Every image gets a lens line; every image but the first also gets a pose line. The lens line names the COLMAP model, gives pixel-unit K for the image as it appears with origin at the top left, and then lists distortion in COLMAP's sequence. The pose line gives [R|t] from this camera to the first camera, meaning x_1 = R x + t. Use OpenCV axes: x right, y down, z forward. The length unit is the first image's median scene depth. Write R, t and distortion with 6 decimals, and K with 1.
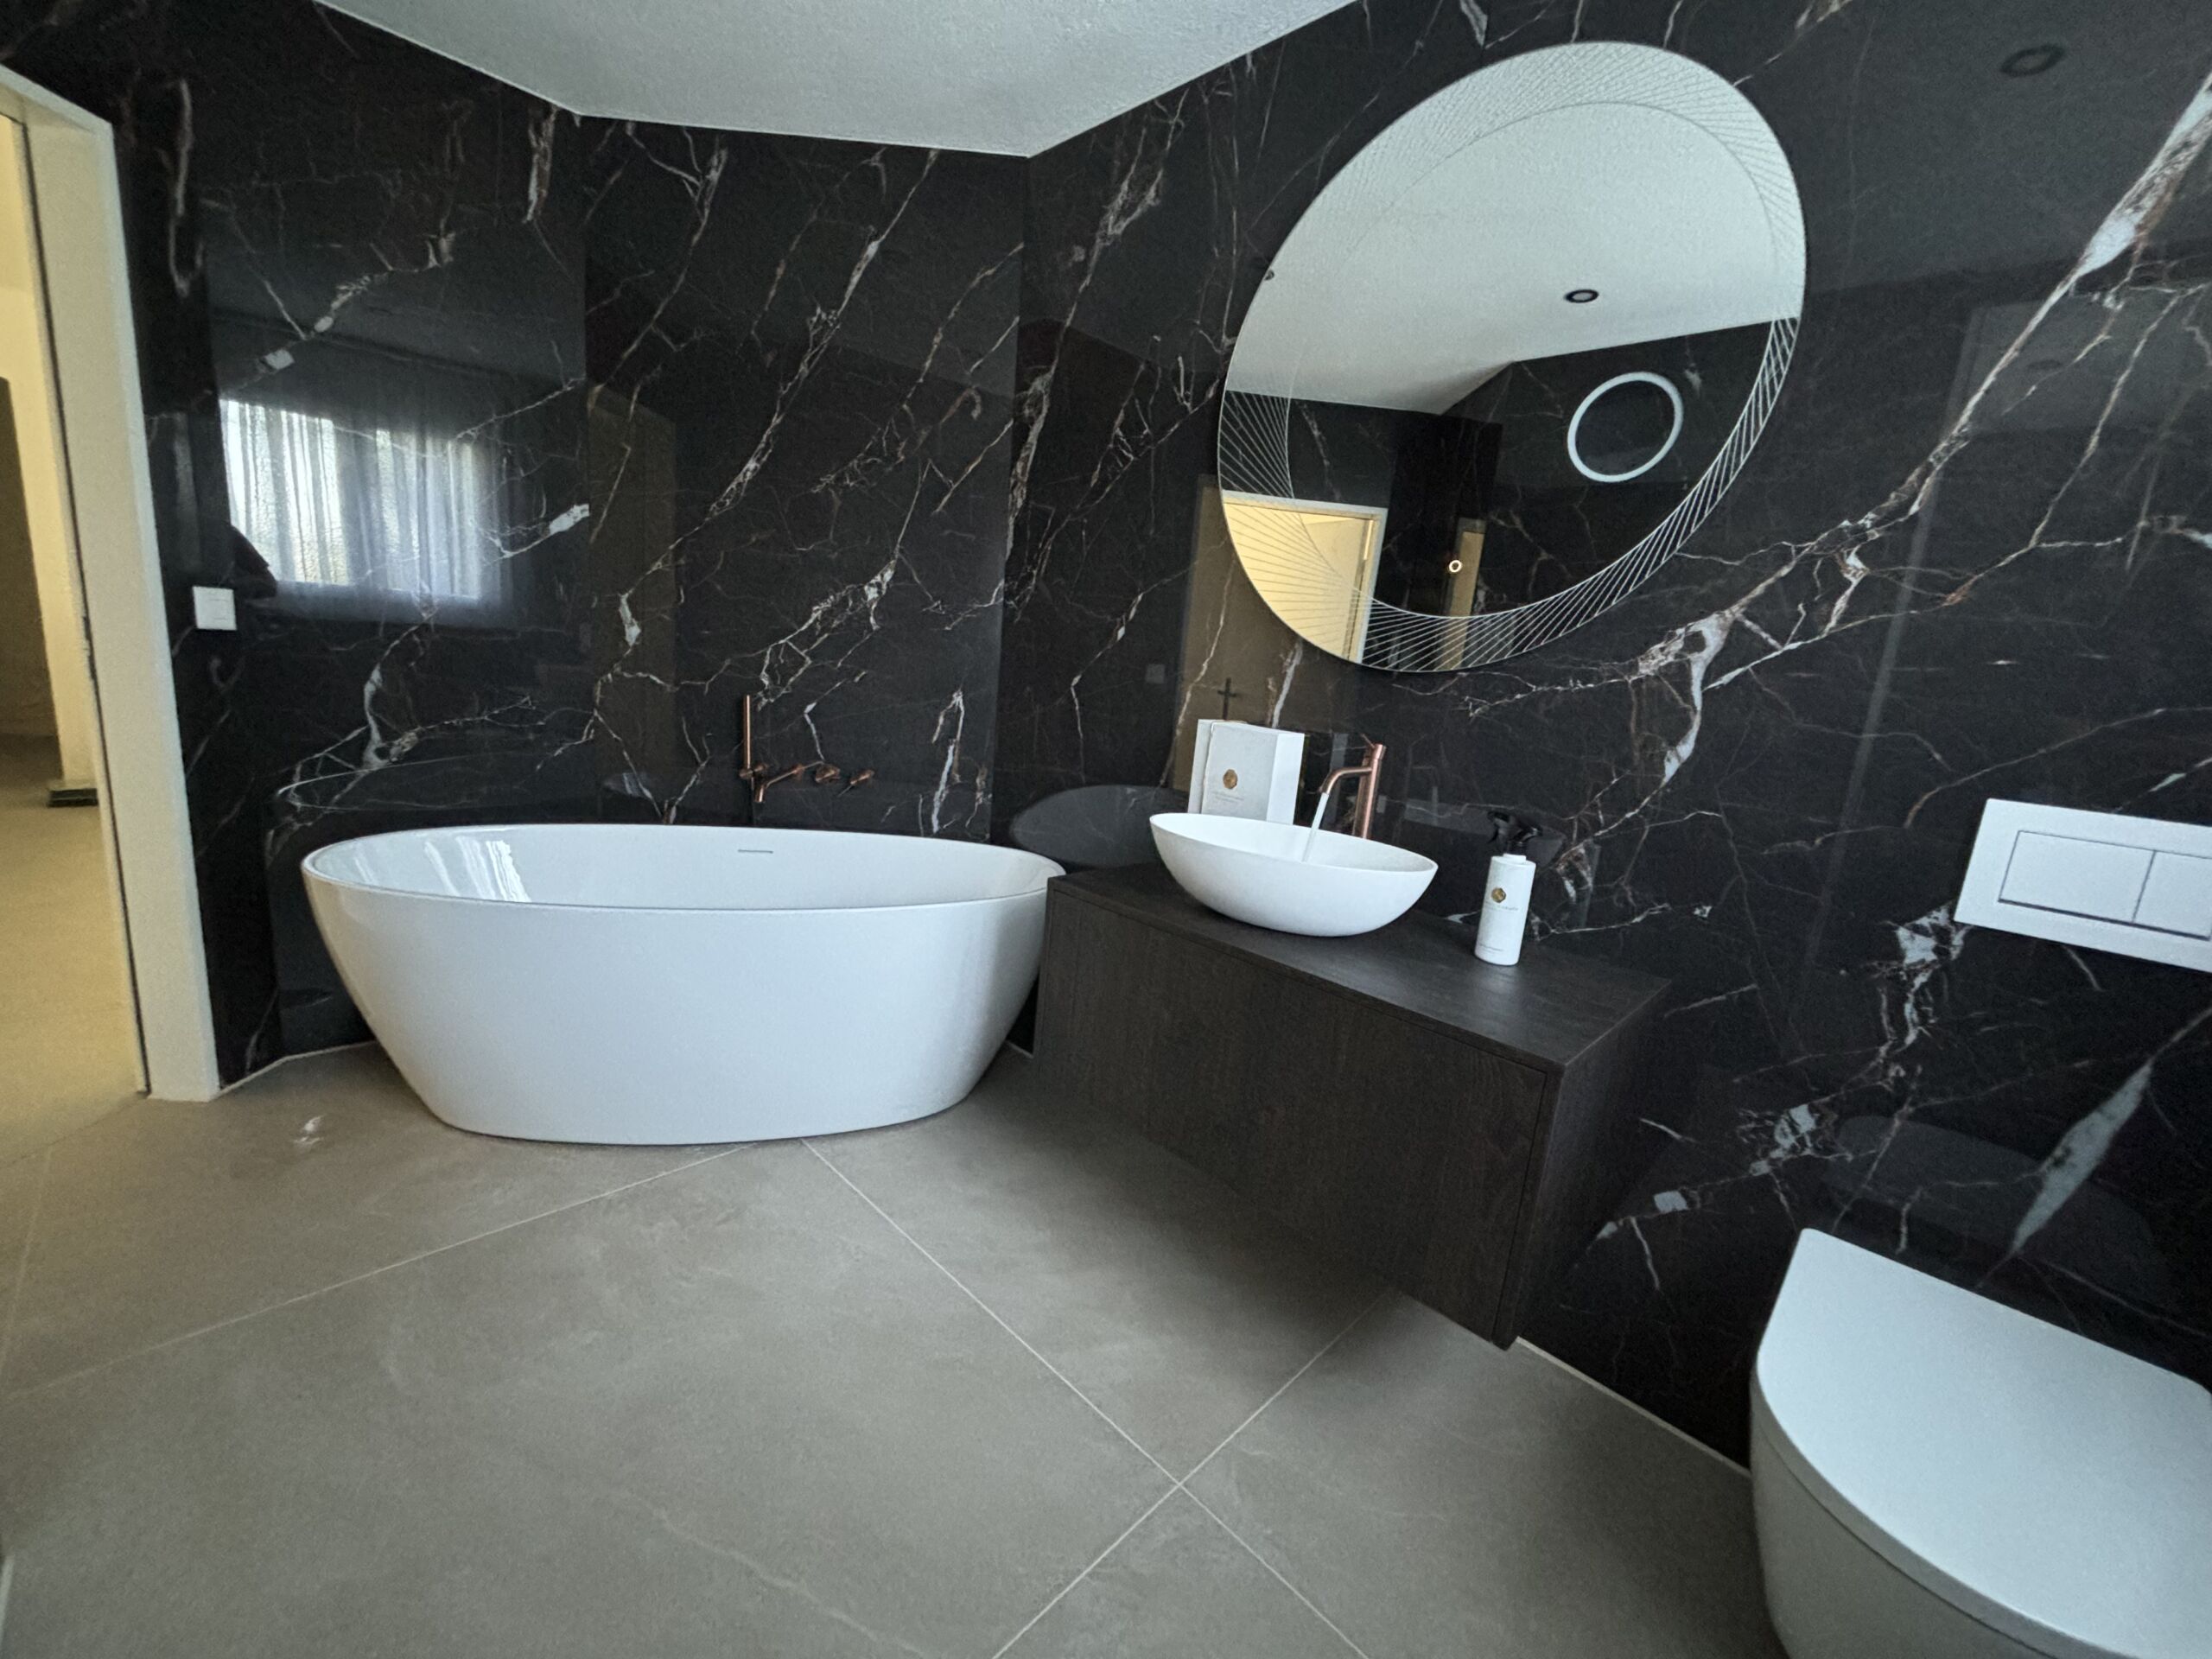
lens RADIAL K [[893.7, 0, 1099.9], [0, 893.7, 825.0], [0, 0, 1]] dist [0.002093, -0.001082]
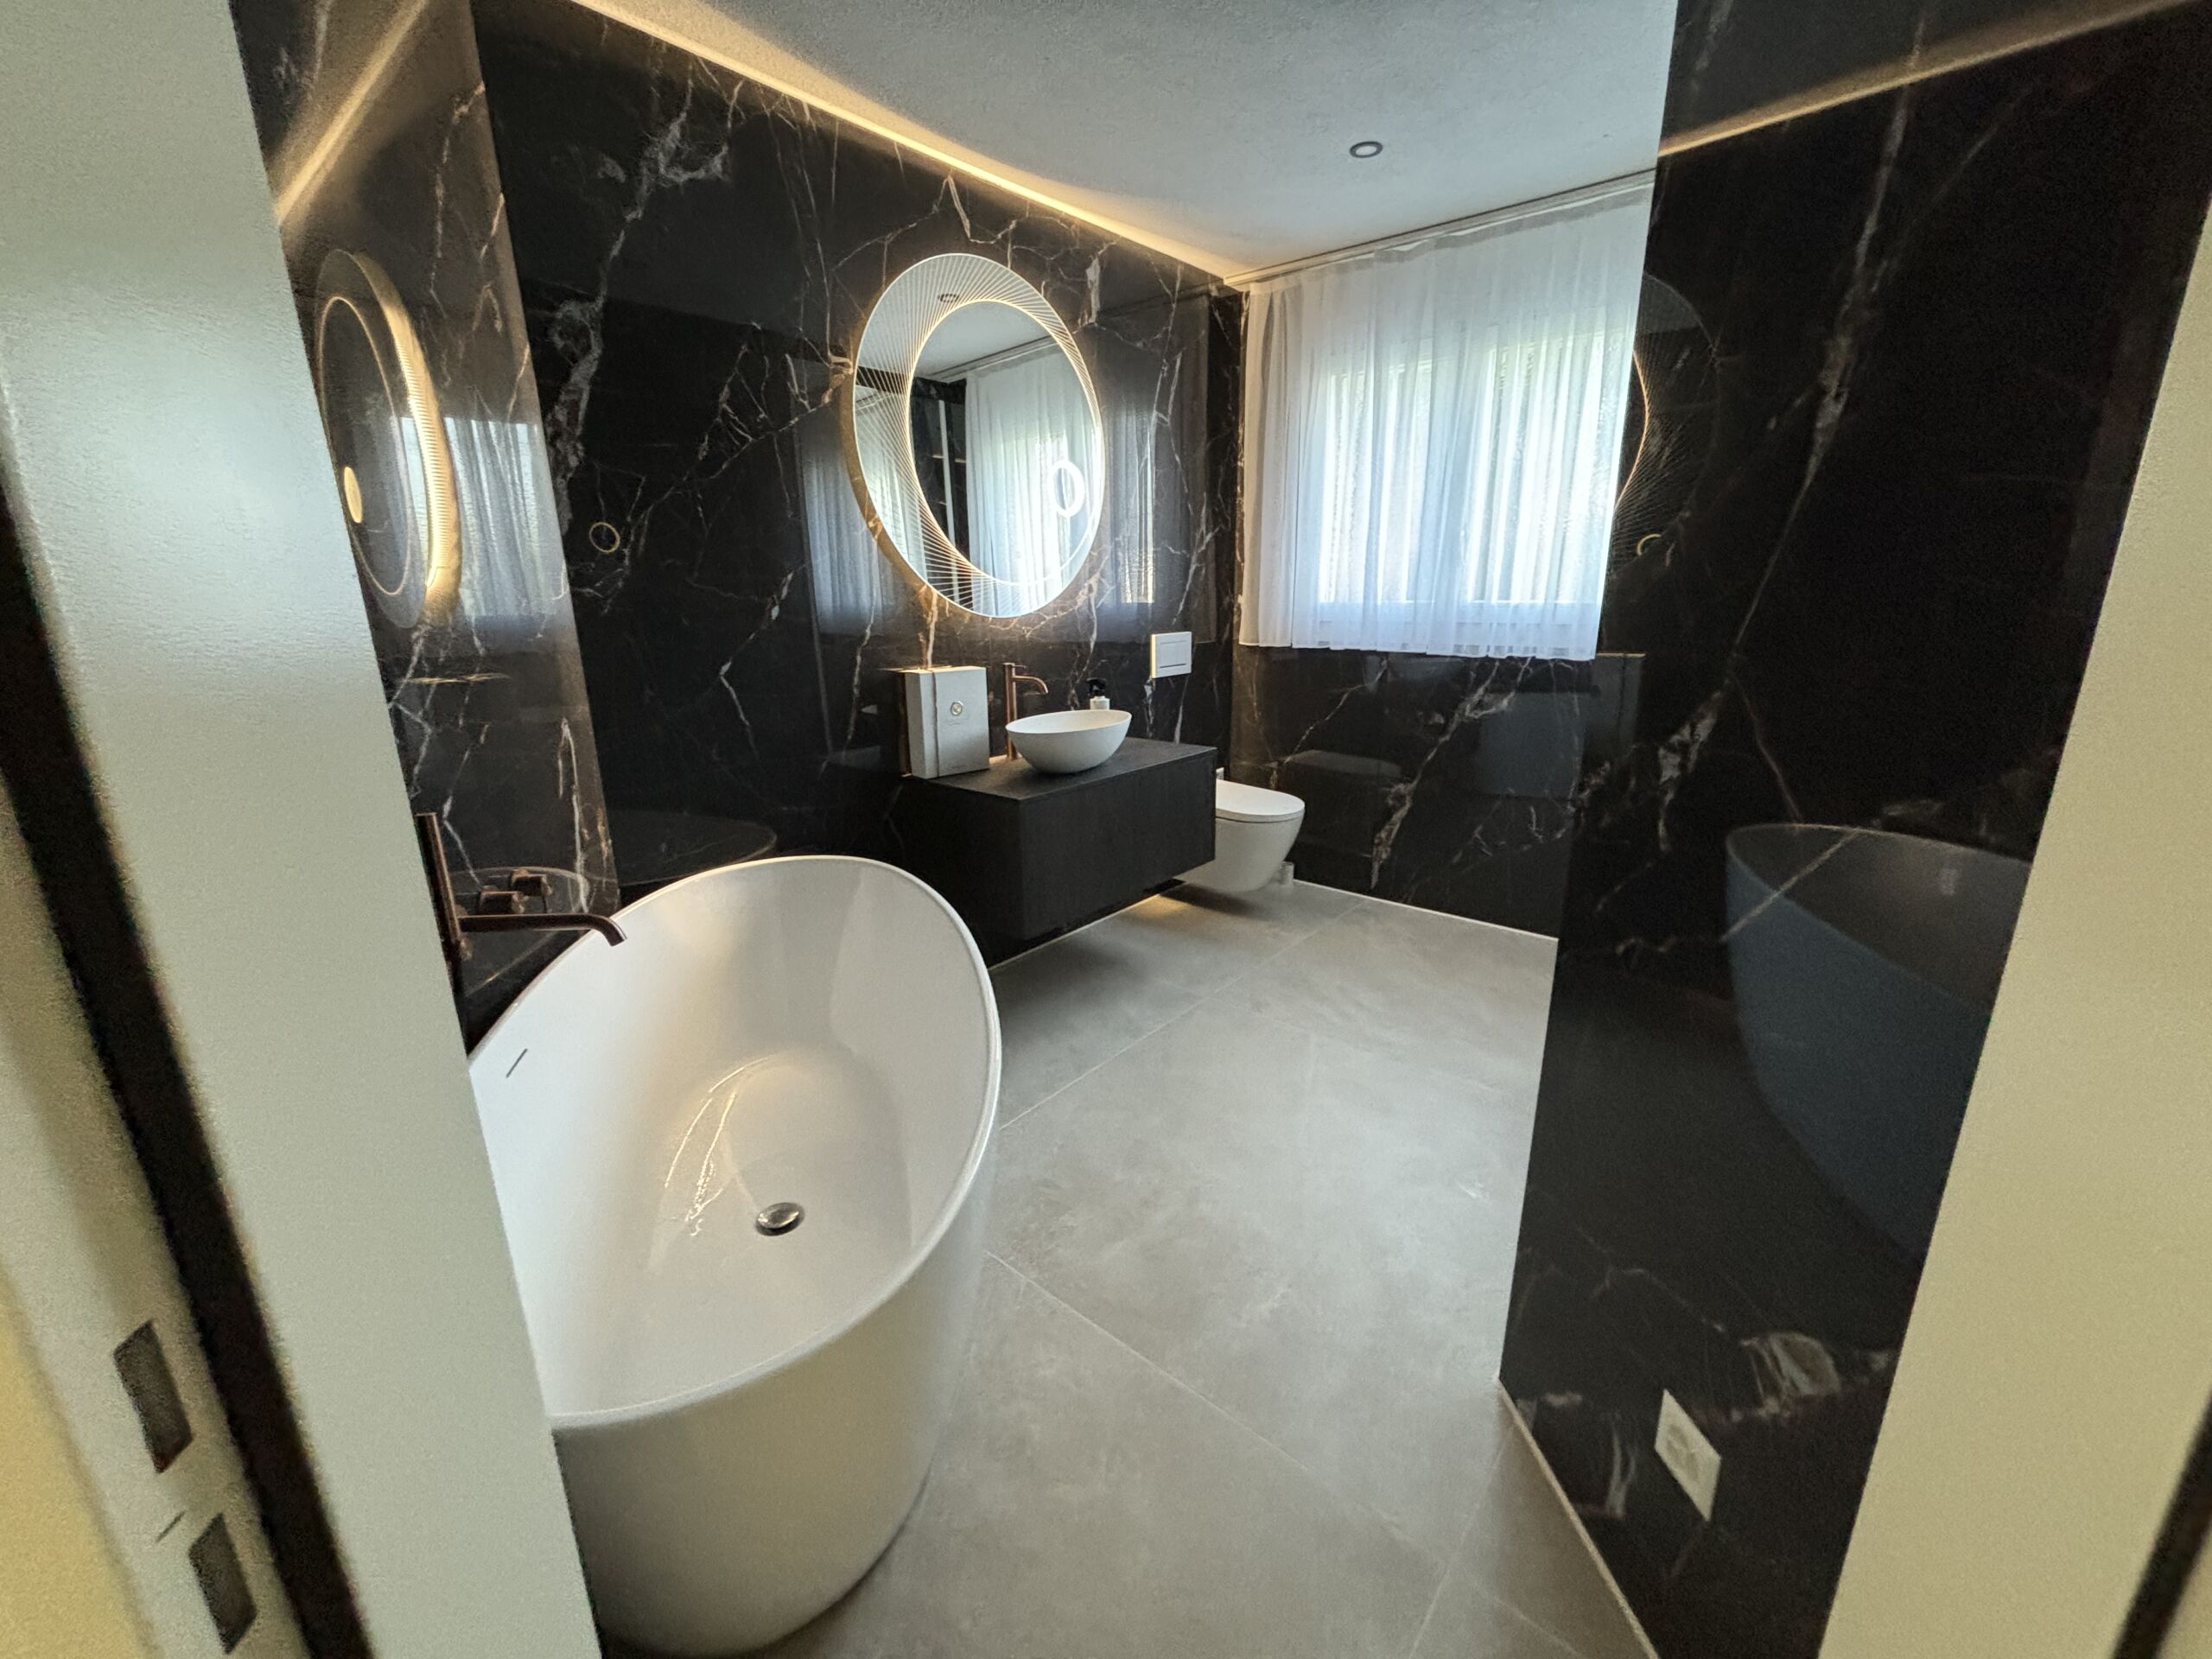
lens RADIAL K [[893.7, 0, 1106.0], [0, 893.7, 822.4], [0, 0, 1]] dist [0.002093, -0.001082]
pose [[-0.081978, -0.342237, 0.936031, -1.109064], [0.199098, 0.914637, 0.351852, -0.295313], [-0.976545, 0.215206, -0.006841, 0.720739]]
